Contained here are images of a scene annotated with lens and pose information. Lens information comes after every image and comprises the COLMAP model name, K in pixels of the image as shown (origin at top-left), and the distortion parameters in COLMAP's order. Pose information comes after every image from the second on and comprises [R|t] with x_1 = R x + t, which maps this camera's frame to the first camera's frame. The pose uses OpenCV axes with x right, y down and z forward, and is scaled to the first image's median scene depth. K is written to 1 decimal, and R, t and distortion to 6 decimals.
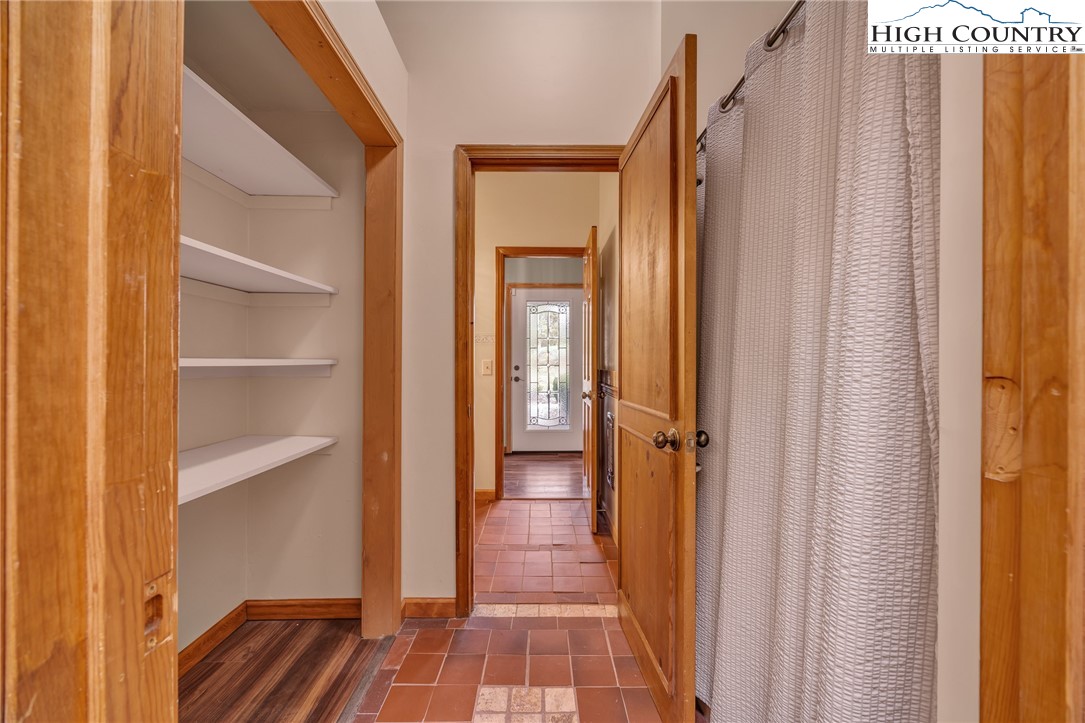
lens RADIAL K [[422.3, 0, 542.4], [0, 422.3, 363.0], [0, 0, 1]] dist [-0.002166, 0.000035]
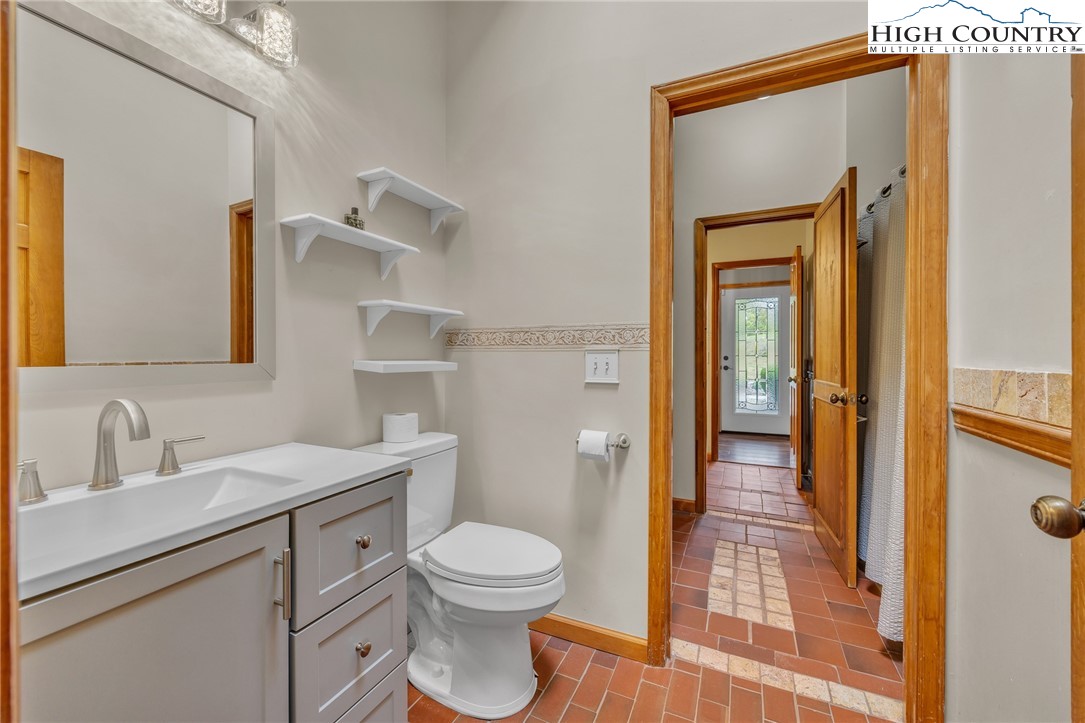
lens RADIAL K [[422.3, 0, 548.7], [0, 422.3, 353.9], [0, 0, 1]] dist [-0.002166, 0.000035]
pose [[0.905574, -0.000364, -0.424189, -0.019610], [0.000640, 1.000000, 0.000508, -0.001464], [0.424189, -0.000732, 0.905573, -0.458117]]
